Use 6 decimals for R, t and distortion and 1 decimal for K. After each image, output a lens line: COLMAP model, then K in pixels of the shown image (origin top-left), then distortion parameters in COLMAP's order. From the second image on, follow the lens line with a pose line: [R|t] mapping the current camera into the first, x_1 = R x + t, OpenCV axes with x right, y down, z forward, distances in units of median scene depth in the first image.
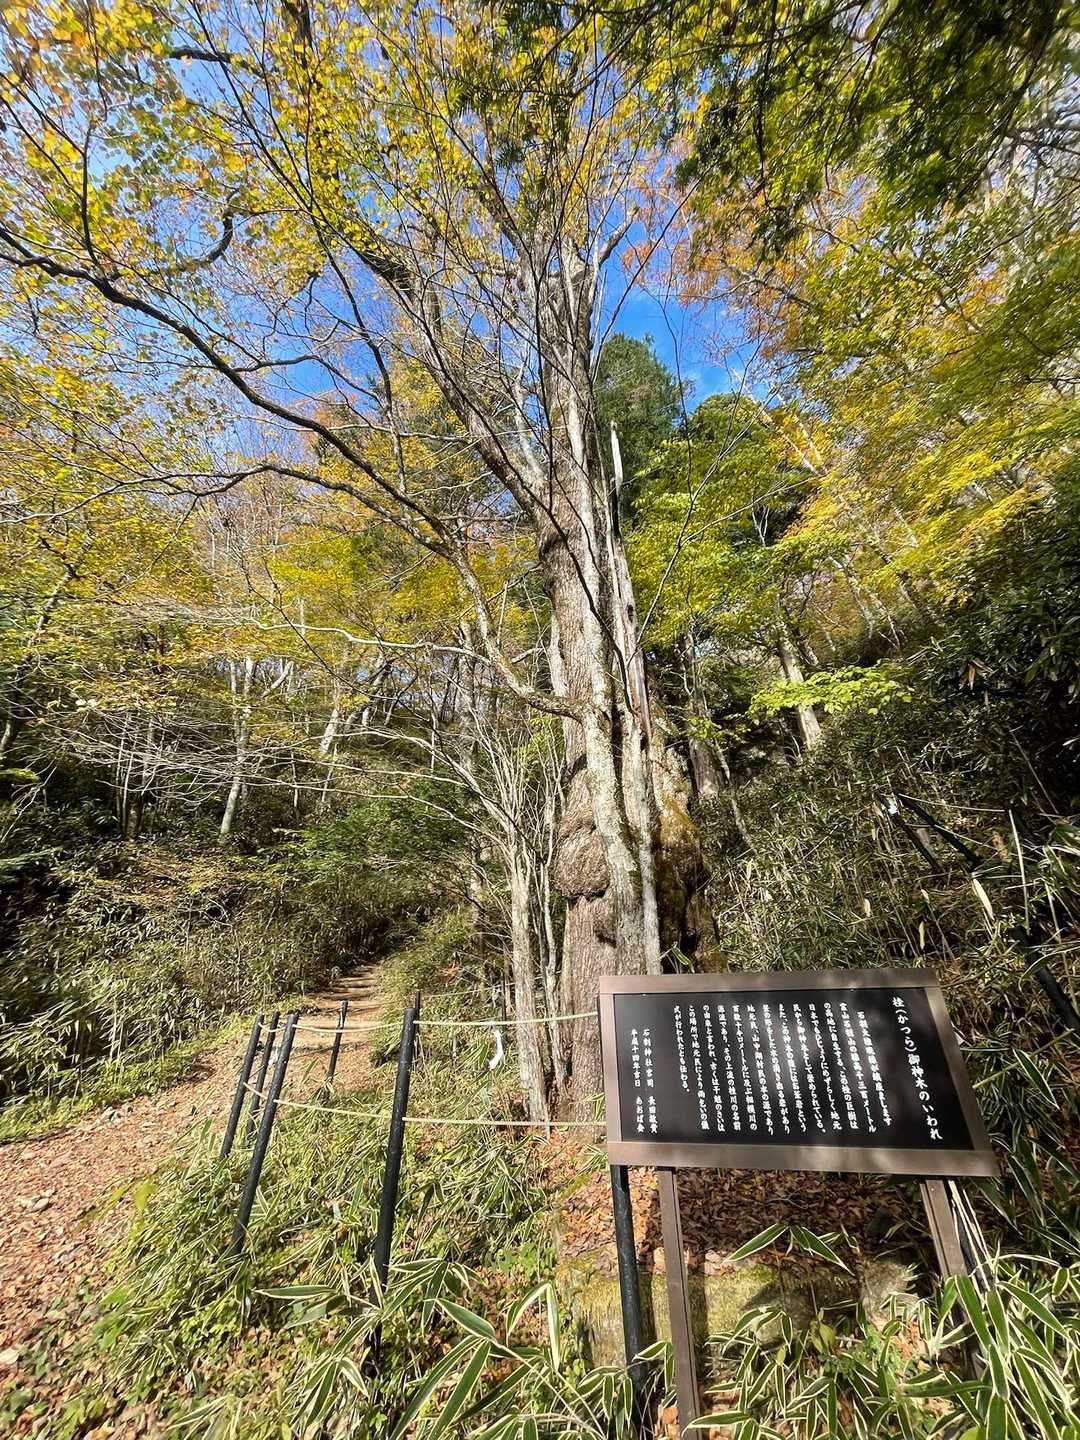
lens RADIAL K [[580.5, 0, 541.8], [0, 580.5, 714.0], [0, 0, 1]] dist [-0.002241, -0.000039]
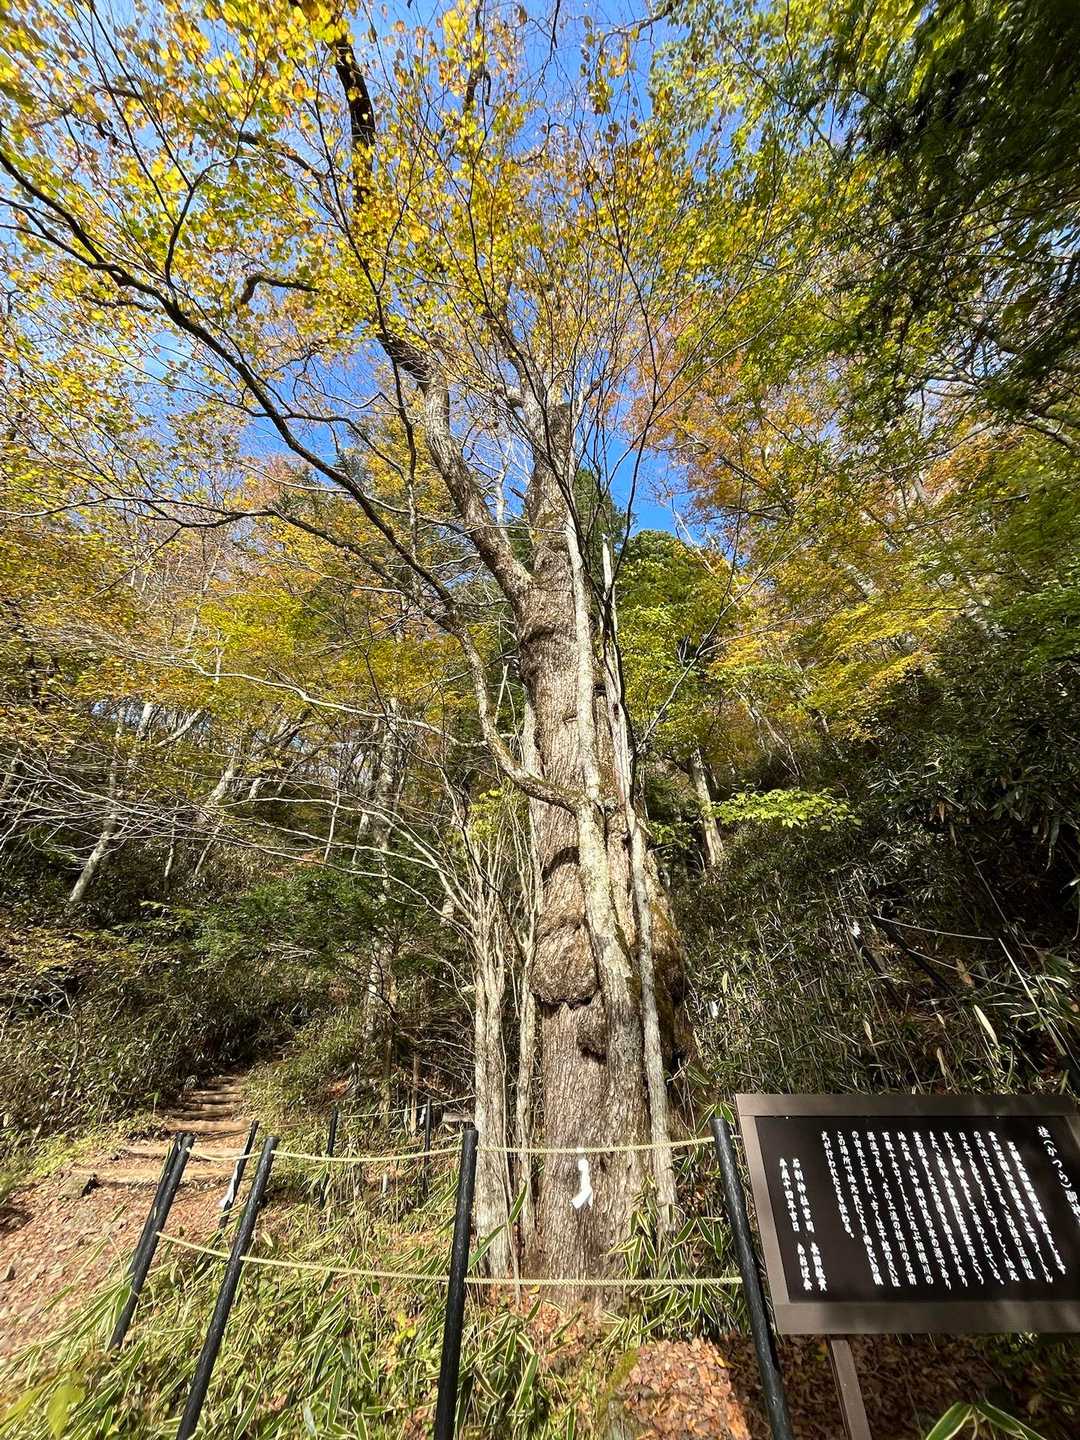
lens RADIAL K [[580.5, 0, 541.8], [0, 580.5, 714.0], [0, 0, 1]] dist [-0.002241, -0.000039]
pose [[0.977264, 0.136449, 0.162286, -0.273518], [-0.108563, 0.979482, -0.169791, 0.035564], [-0.182124, 0.148312, 0.972026, 0.054580]]
